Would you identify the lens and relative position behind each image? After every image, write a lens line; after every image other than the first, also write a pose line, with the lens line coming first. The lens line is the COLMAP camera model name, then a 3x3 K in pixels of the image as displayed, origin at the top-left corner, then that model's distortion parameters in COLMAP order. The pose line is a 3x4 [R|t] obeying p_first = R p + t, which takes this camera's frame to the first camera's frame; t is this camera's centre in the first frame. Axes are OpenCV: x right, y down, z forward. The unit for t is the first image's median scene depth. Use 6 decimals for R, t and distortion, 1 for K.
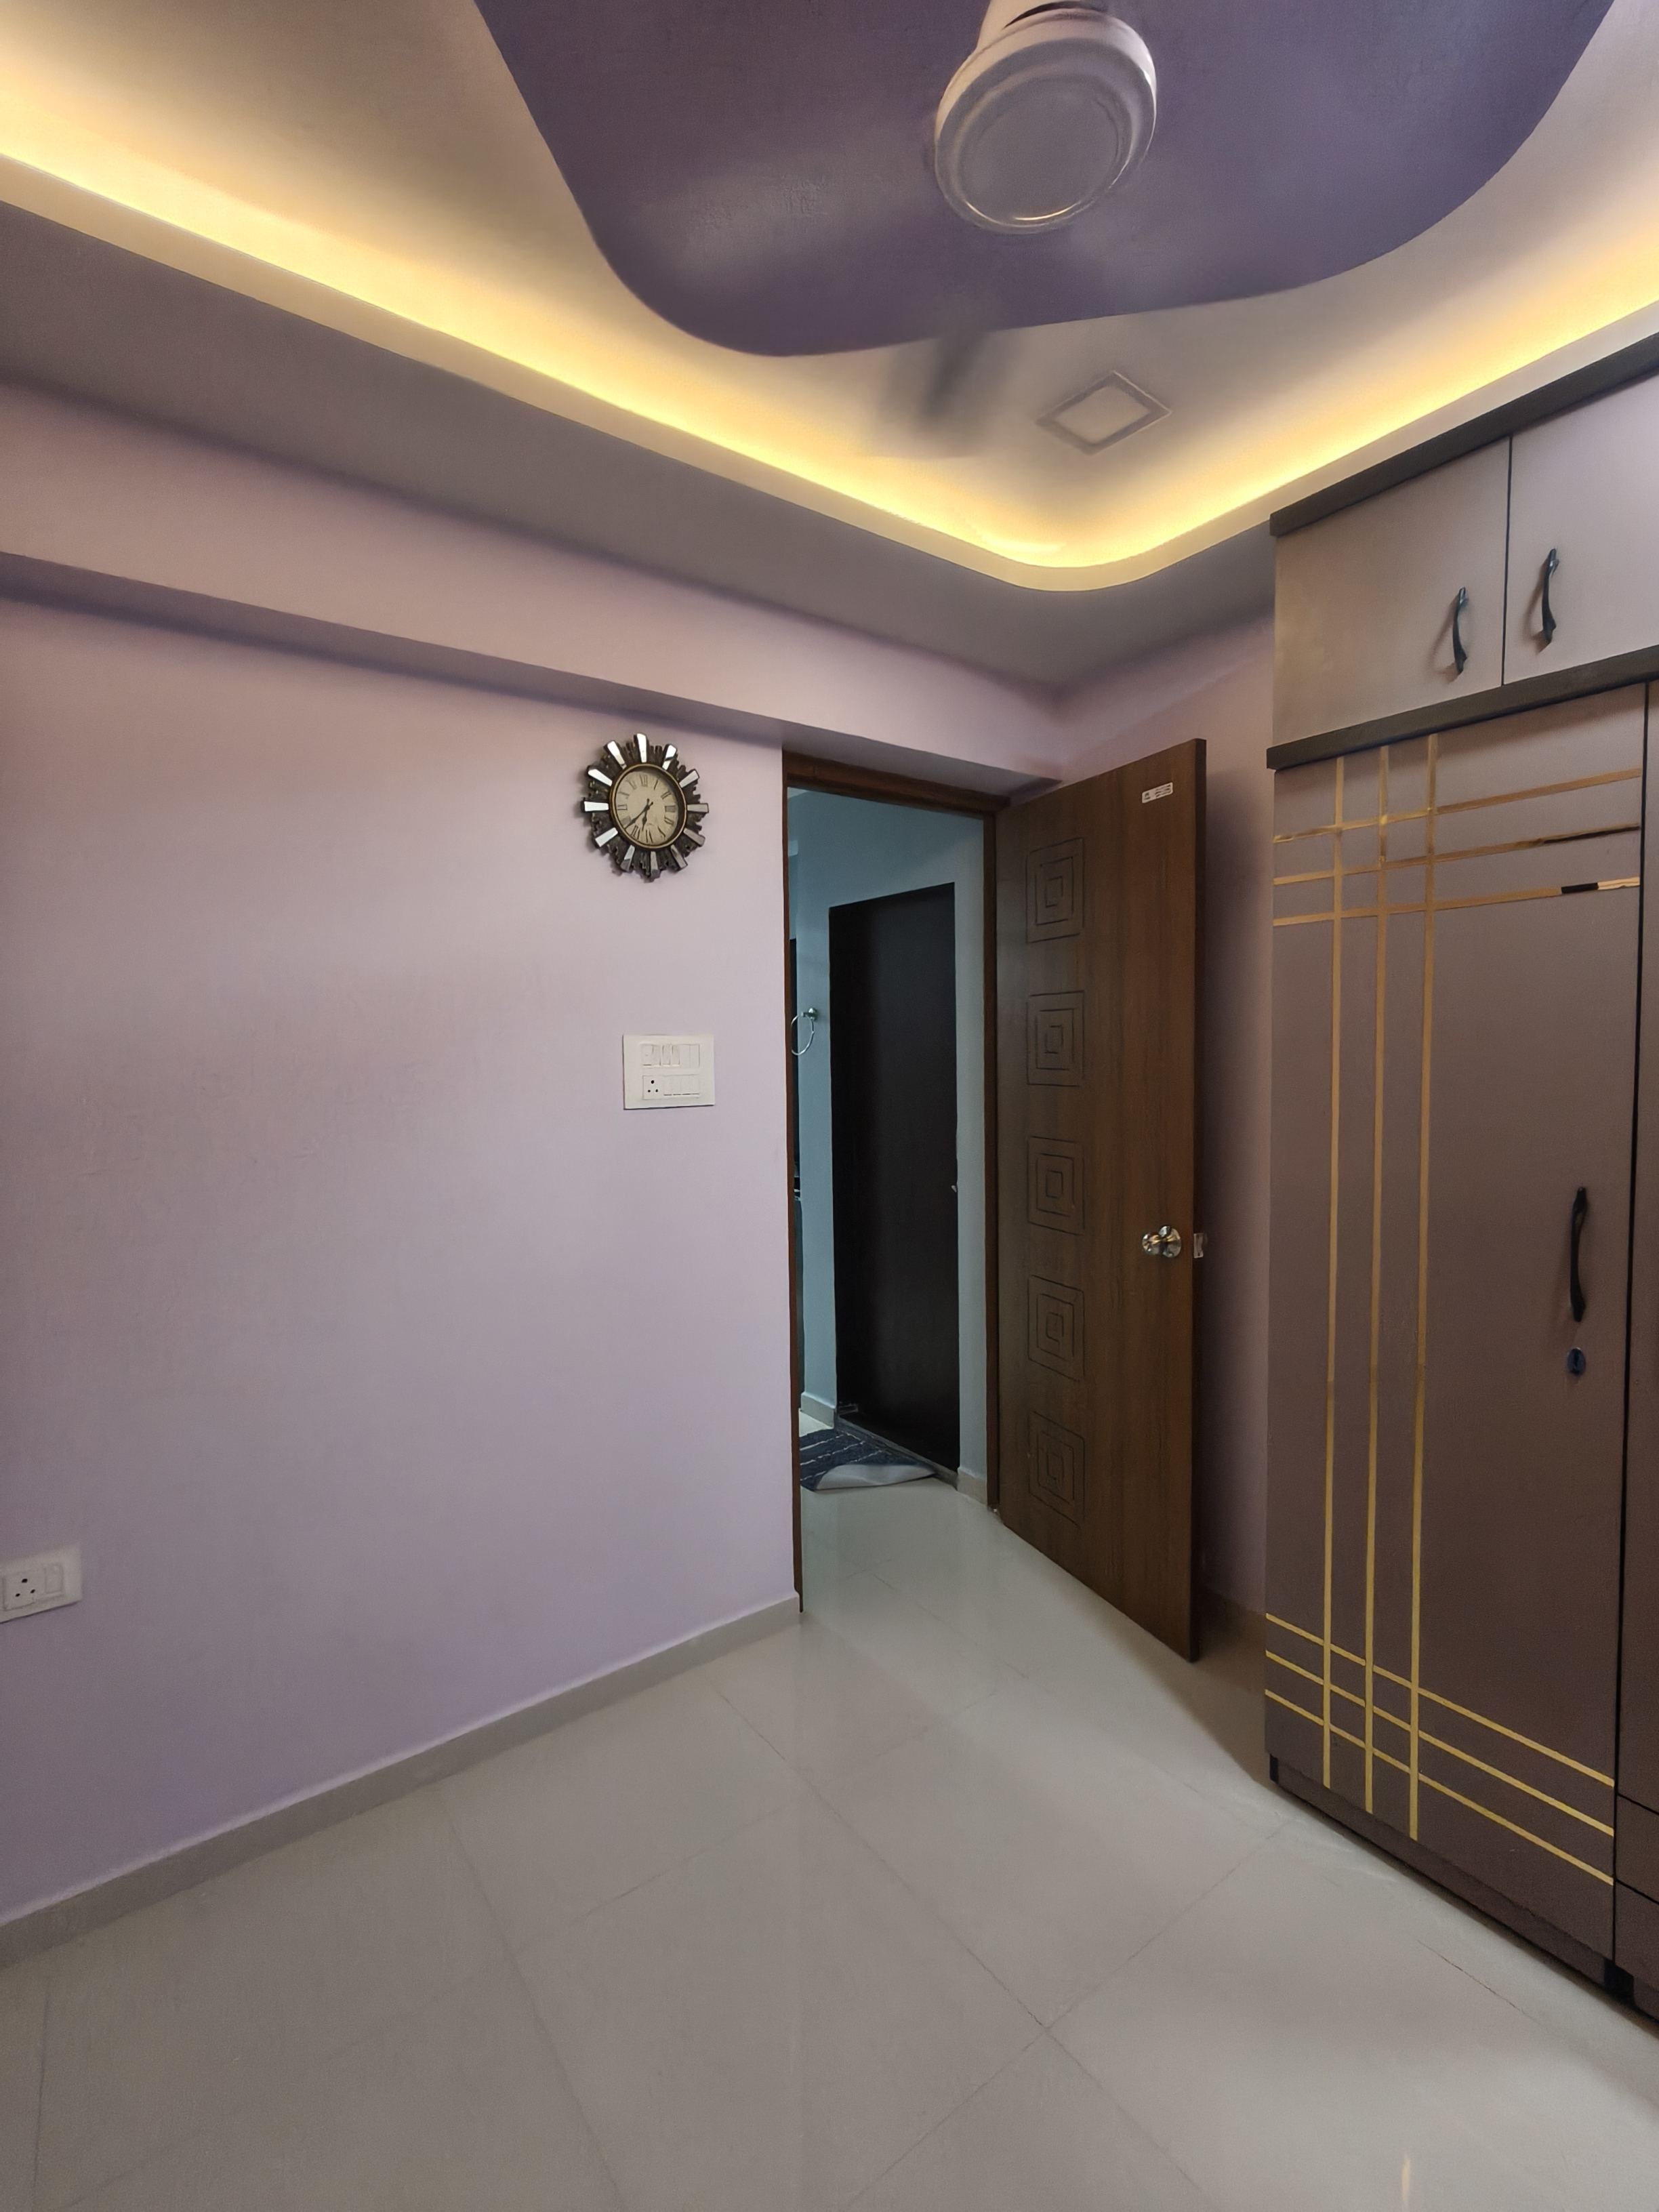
lens RADIAL K [[995.7, 0, 831.3], [0, 995.7, 1104.9], [0, 0, 1]] dist [-0.008308, 0.004985]
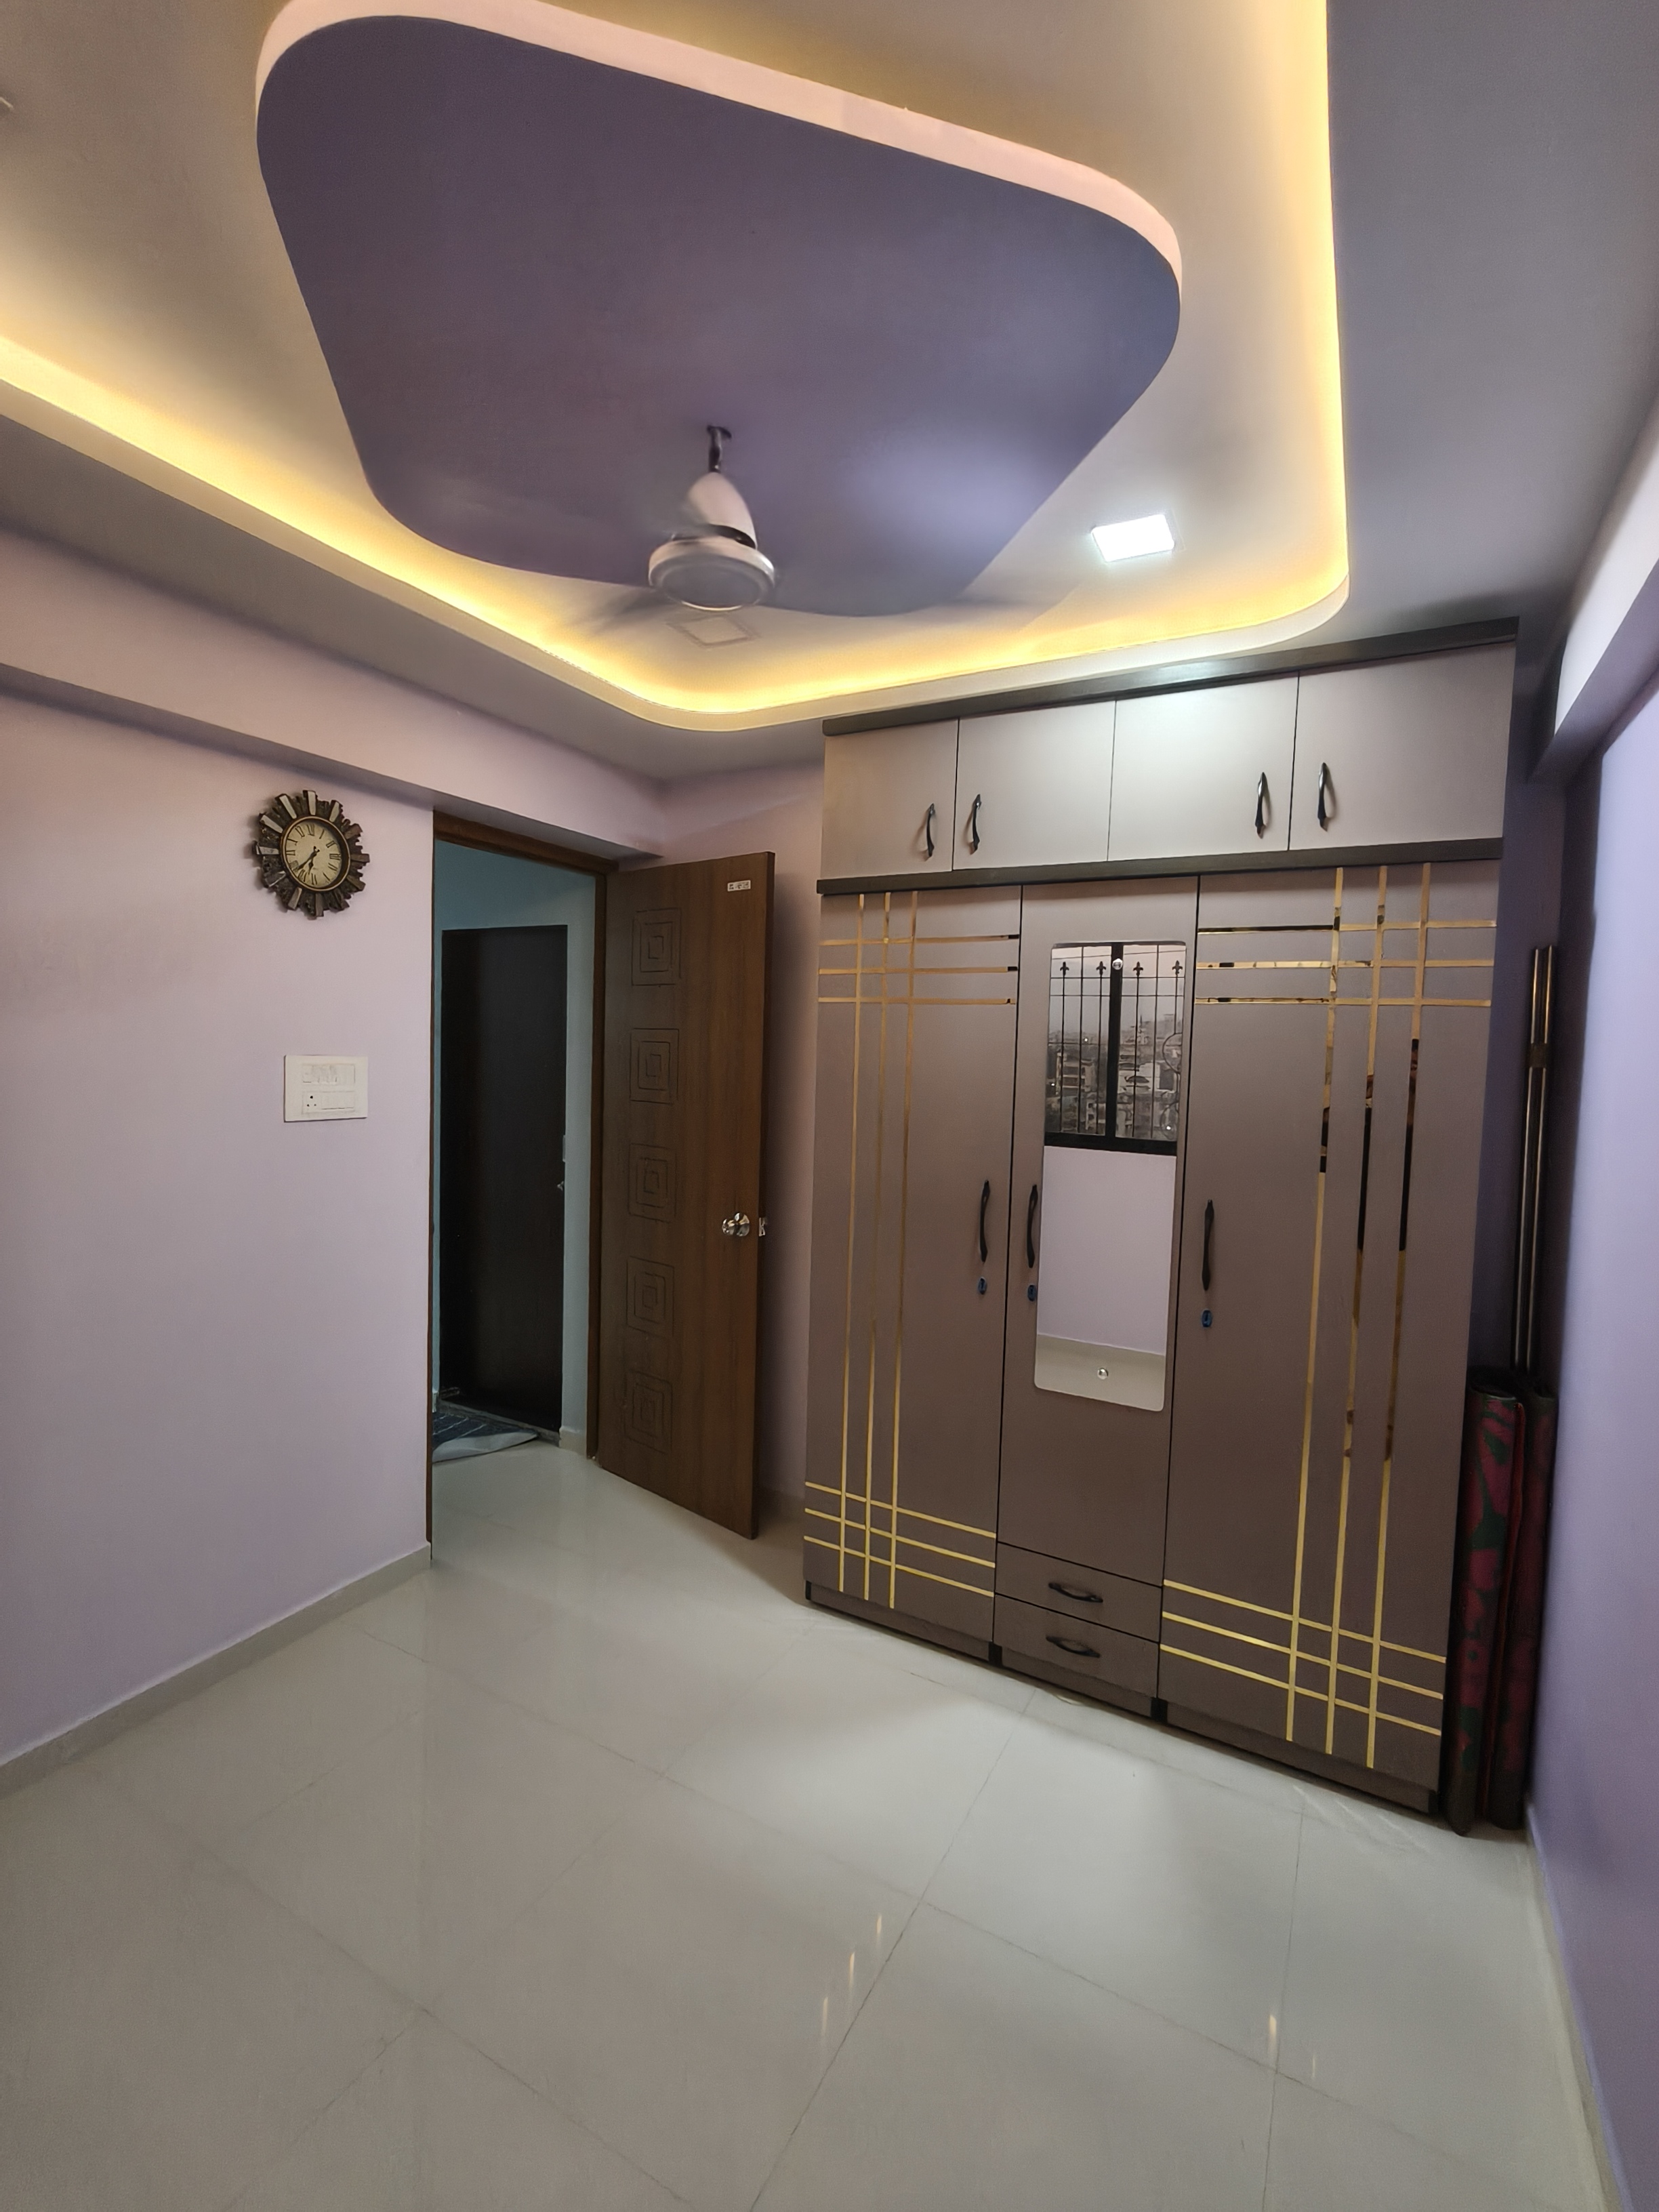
lens RADIAL K [[995.7, 0, 825.2], [0, 995.7, 1105.8], [0, 0, 1]] dist [-0.008308, 0.004985]
pose [[0.906587, 0.016978, 0.421677, -0.128279], [-0.018672, 0.999826, -0.000112, -0.024309], [-0.421605, -0.007772, 0.906746, -0.263330]]
